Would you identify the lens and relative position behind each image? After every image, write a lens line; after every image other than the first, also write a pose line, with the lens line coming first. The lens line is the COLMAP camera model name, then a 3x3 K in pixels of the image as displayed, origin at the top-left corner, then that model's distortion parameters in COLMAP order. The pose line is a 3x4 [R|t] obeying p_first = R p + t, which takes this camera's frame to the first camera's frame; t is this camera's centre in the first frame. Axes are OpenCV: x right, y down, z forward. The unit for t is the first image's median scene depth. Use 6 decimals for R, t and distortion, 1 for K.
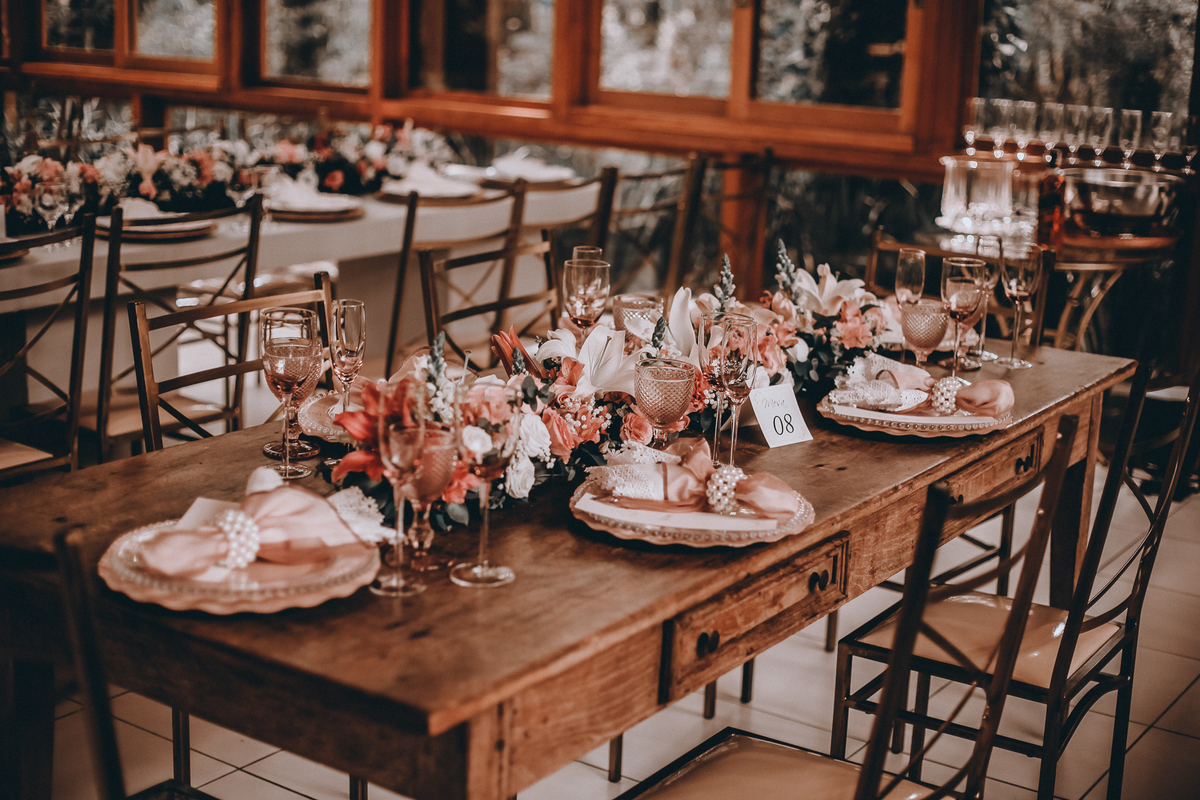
lens RADIAL K [[1712.6, 0, 602.1], [0, 1712.6, 399.9], [0, 0, 1]] dist [-0.135823, 0.000000]
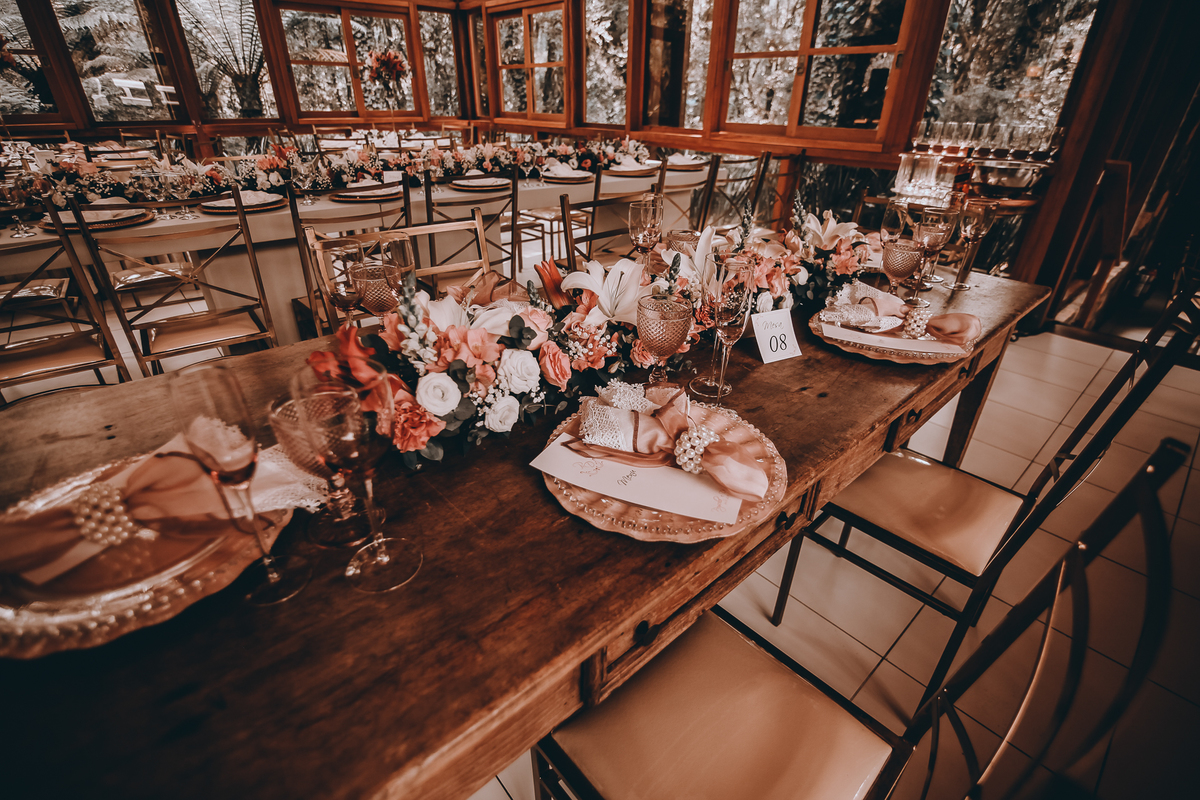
lens RADIAL K [[554.0, 0, 602.3], [0, 554.0, 405.1], [0, 0, 1]] dist [-0.025024, 0.000547]
pose [[0.972720, 0.094657, -0.211793, 0.062585], [-0.036382, 0.963917, 0.263707, -0.038952], [0.229112, -0.248807, 0.941065, 0.511983]]
